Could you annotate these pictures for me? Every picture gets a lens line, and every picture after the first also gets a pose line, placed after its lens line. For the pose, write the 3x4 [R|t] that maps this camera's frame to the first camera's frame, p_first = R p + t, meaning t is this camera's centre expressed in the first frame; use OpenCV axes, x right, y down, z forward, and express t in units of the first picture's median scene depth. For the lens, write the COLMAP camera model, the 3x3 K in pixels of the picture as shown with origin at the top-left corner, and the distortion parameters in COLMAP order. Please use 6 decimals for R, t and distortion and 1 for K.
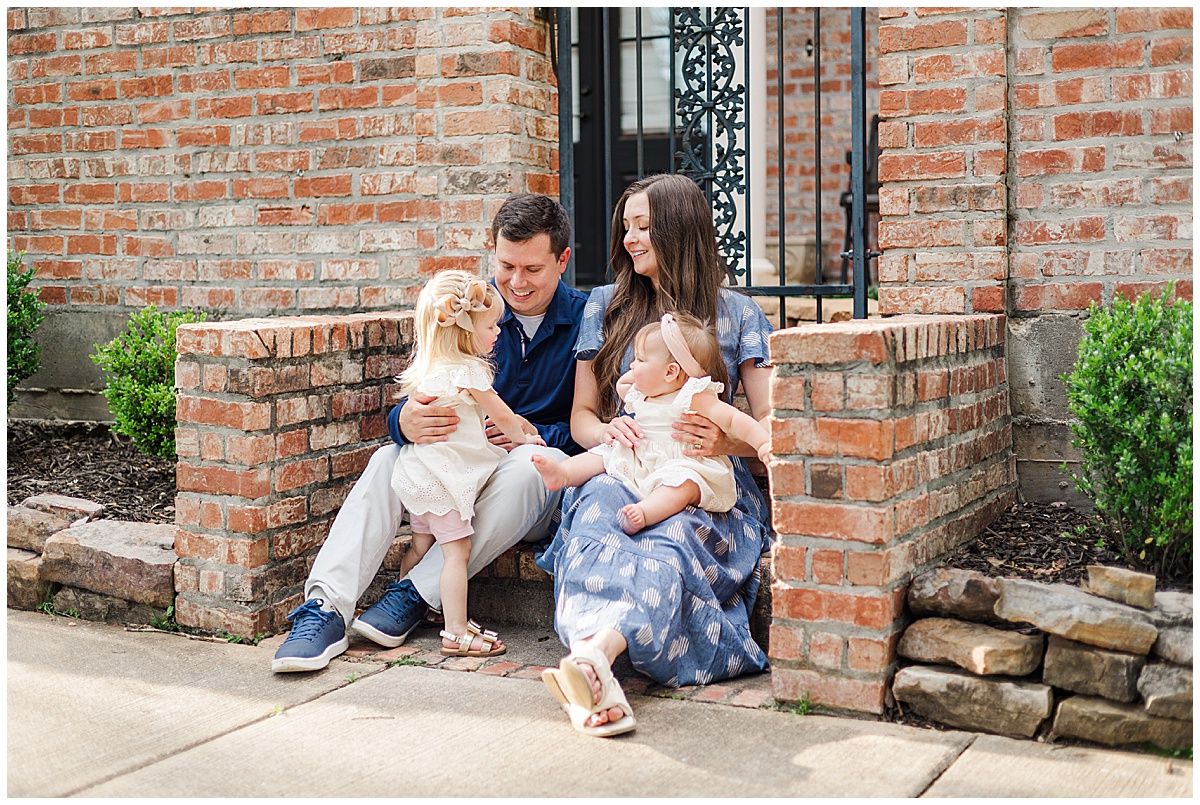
lens RADIAL K [[1992.2, 0, 600.6], [0, 1992.2, 433.8], [0, 0, 1]] dist [0.008927, 0.085386]
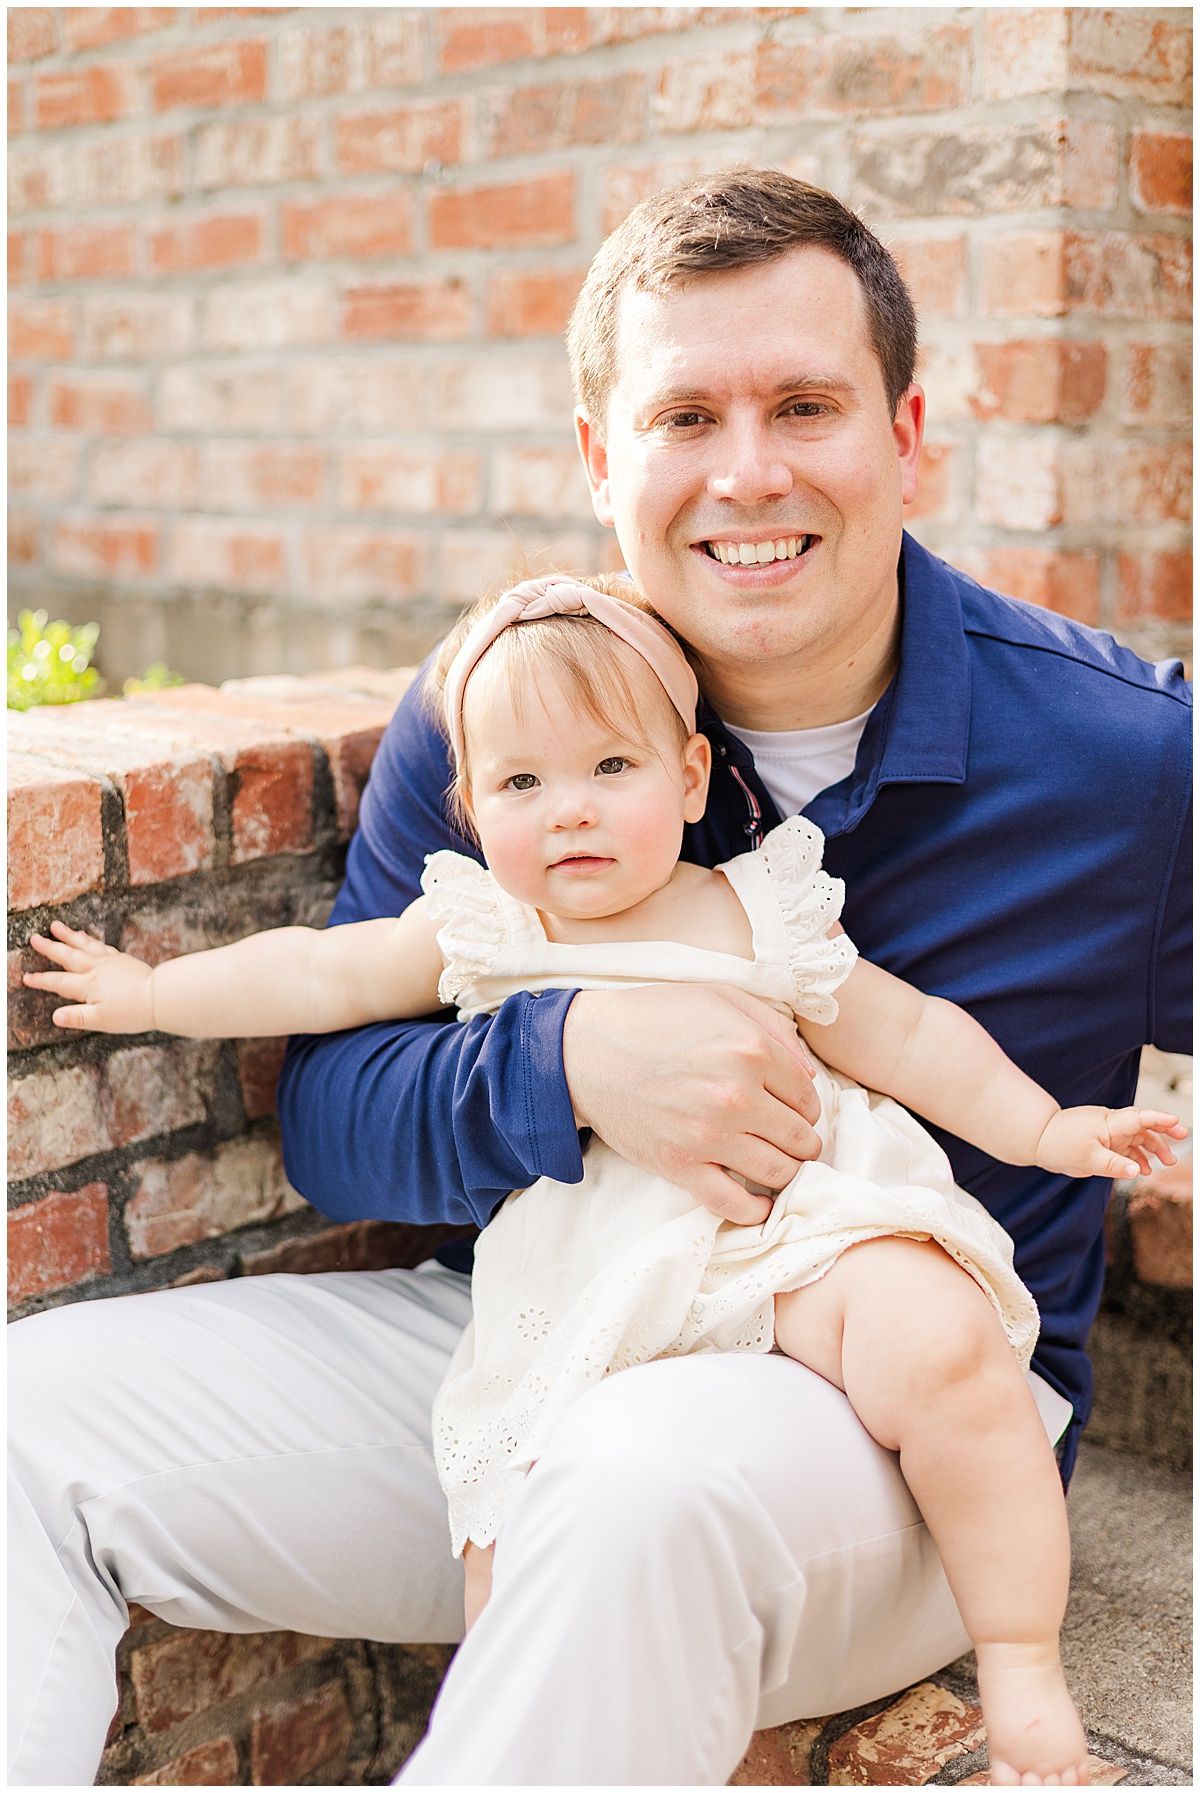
lens RADIAL K [[2976.6, 0, 489.2], [0, 2976.6, 899.6], [0, 0, 1]] dist [0.008927, 0.085386]
pose [[0.949038, 0.040068, -0.312605, 0.010087], [-0.012449, 0.995877, 0.089853, -0.058612], [0.314916, -0.081382, 0.945624, 0.546515]]
